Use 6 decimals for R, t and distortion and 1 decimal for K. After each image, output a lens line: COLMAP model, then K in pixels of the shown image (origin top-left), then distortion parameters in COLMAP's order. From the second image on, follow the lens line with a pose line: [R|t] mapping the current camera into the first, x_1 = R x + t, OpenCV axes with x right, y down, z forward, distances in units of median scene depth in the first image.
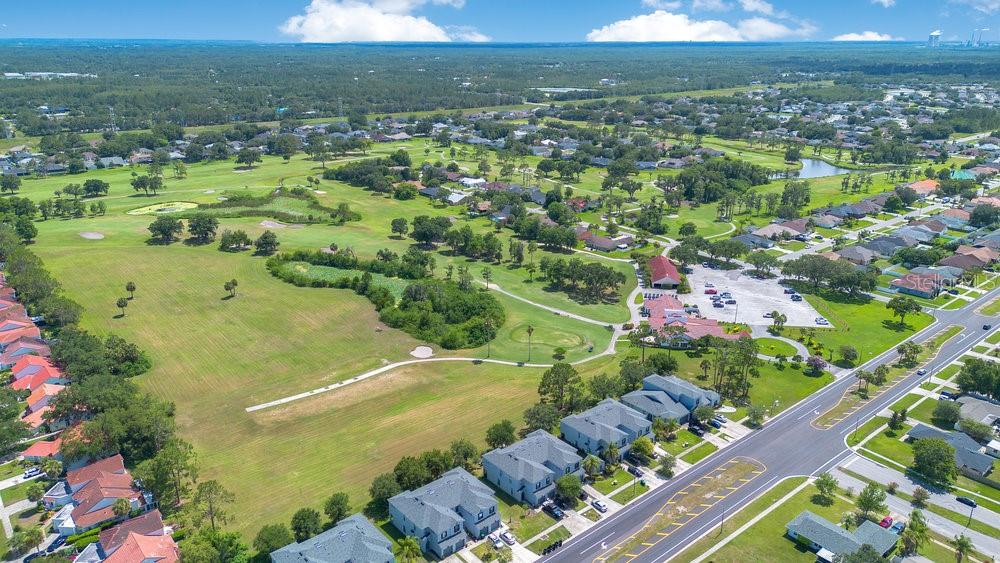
lens RADIAL K [[720.3, 0, 500.0], [0, 720.3, 281.5], [0, 0, 1]] dist [0.040497, -0.003030]
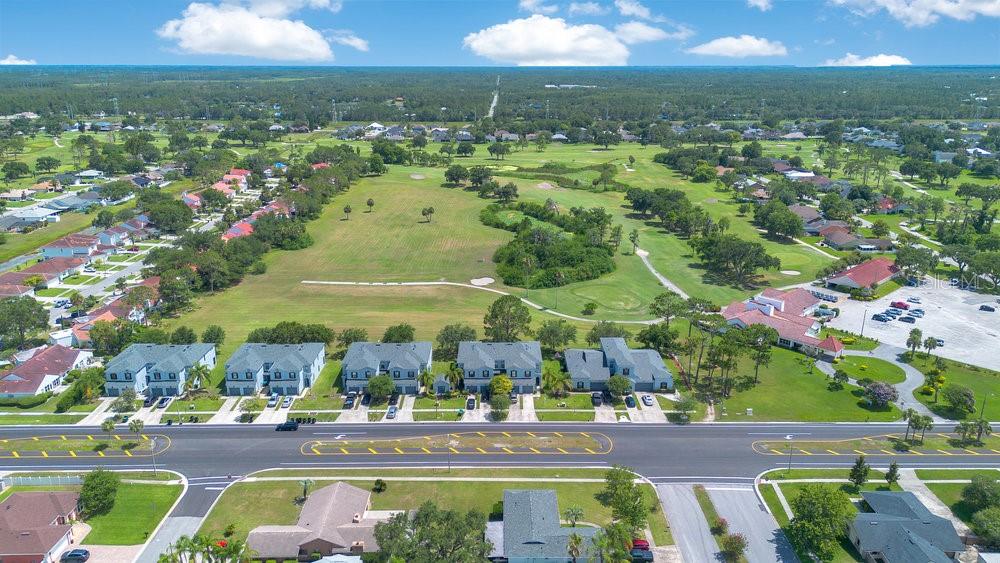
lens RADIAL K [[722.6, 0, 500.0], [0, 722.6, 281.5], [0, 0, 1]] dist [0.073405, -0.000453]
pose [[0.763672, 0.186034, -0.618221, 0.671518], [-0.209177, 0.977227, 0.035675, 0.073674], [0.610779, 0.102074, 0.785194, 0.294413]]
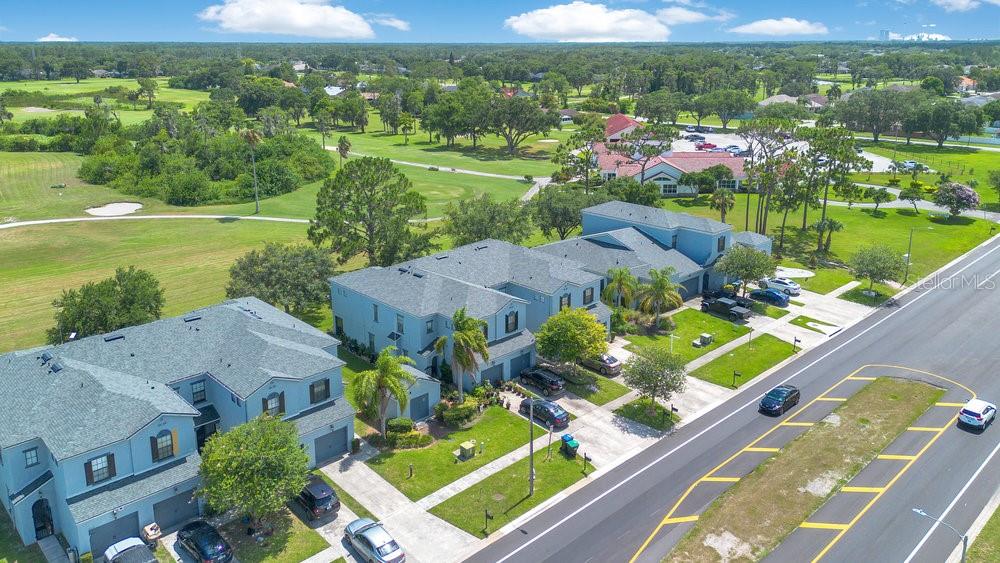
lens RADIAL K [[720.3, 0, 500.0], [0, 720.3, 281.5], [0, 0, 1]] dist [0.040497, -0.003030]
pose [[0.998205, -0.015964, 0.057722, 0.141580], [0.016699, 0.999785, -0.012269, 0.197469], [-0.057513, 0.013210, 0.998257, 0.660011]]
